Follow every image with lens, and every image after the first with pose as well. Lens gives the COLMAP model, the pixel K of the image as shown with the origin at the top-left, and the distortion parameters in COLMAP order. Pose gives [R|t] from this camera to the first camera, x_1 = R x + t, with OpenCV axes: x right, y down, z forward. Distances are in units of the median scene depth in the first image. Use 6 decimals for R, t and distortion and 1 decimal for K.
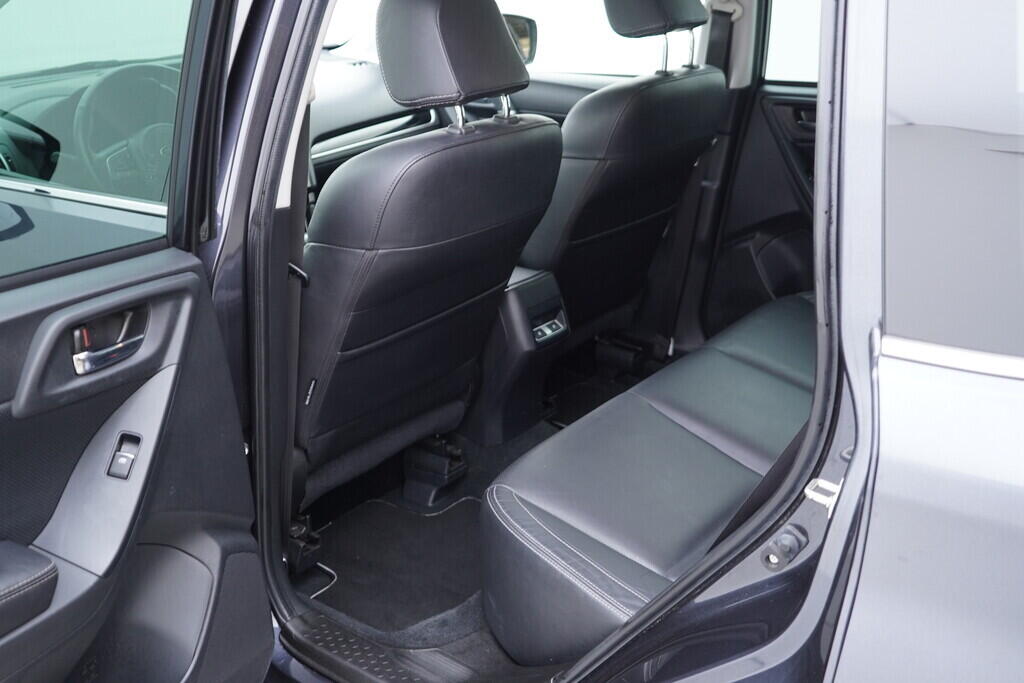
lens RADIAL K [[1093.1, 0, 512.6], [0, 1093.1, 342.4], [0, 0, 1]] dist [-0.004275, 0.000000]
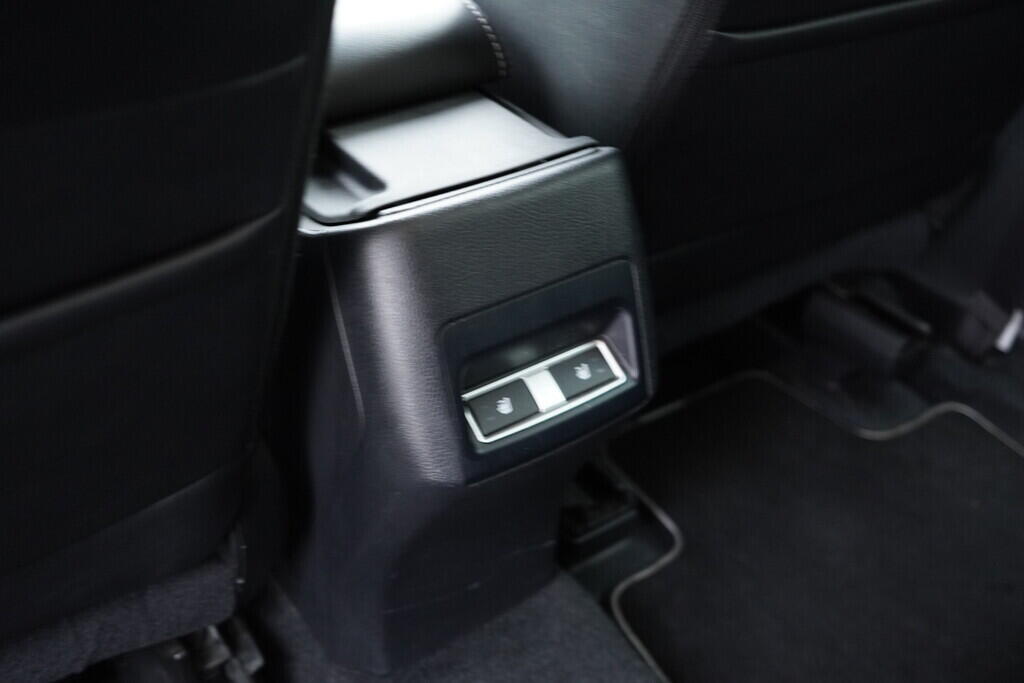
lens RADIAL K [[1093.1, 0, 510.1], [0, 1093.1, 338.8], [0, 0, 1]] dist [-0.004275, 0.000000]
pose [[0.959364, 0.192089, -0.206695, 0.072187], [-0.139192, 0.959349, 0.245509, -0.081611], [0.245452, -0.206762, 0.947102, 0.758938]]
